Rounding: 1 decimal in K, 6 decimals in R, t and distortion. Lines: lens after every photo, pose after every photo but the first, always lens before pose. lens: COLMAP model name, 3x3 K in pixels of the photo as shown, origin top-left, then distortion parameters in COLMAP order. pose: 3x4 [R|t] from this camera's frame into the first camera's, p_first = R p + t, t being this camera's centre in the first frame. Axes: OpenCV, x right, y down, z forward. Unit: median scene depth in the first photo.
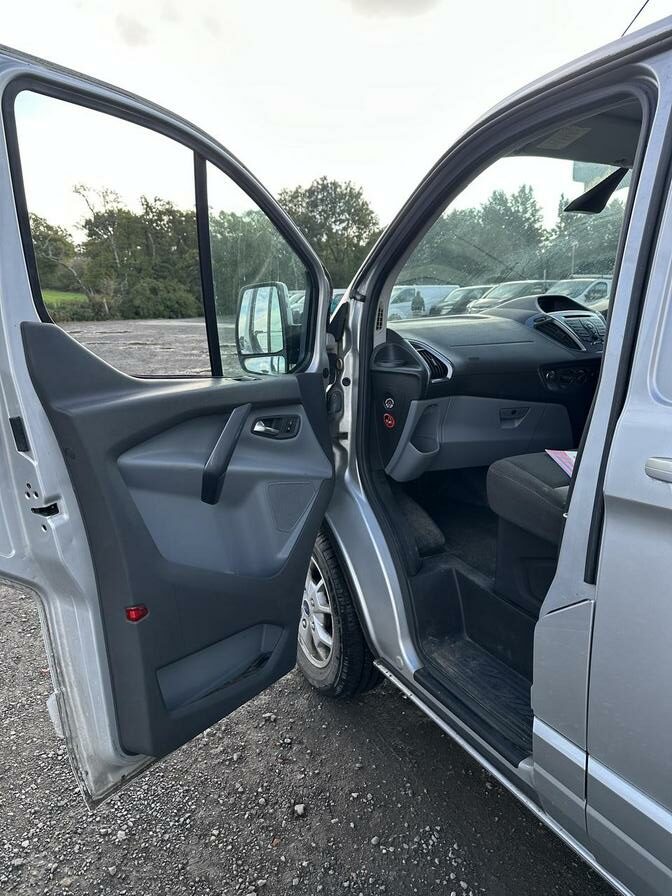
lens RADIAL K [[629.5, 0, 336.0], [0, 629.5, 448.0], [0, 0, 1]] dist [0.073854, -0.076773]
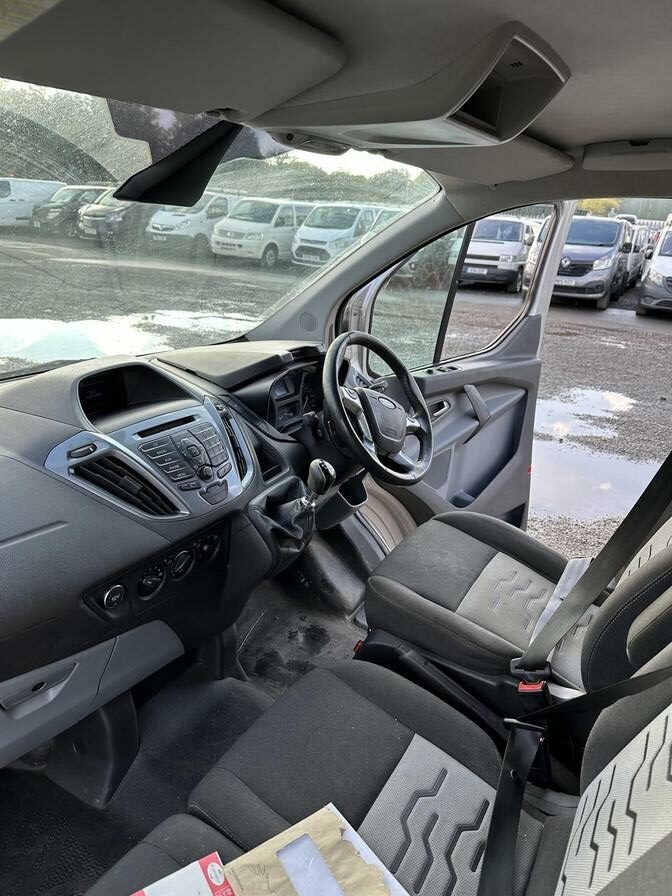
lens RADIAL K [[629.5, 0, 336.0], [0, 629.5, 448.0], [0, 0, 1]] dist [0.073854, -0.076773]
pose [[0.849359, -0.110553, 0.516108, 0.223875], [0.037647, 0.988017, 0.149682, -0.242229], [-0.526471, -0.107704, 0.843343, 0.495127]]
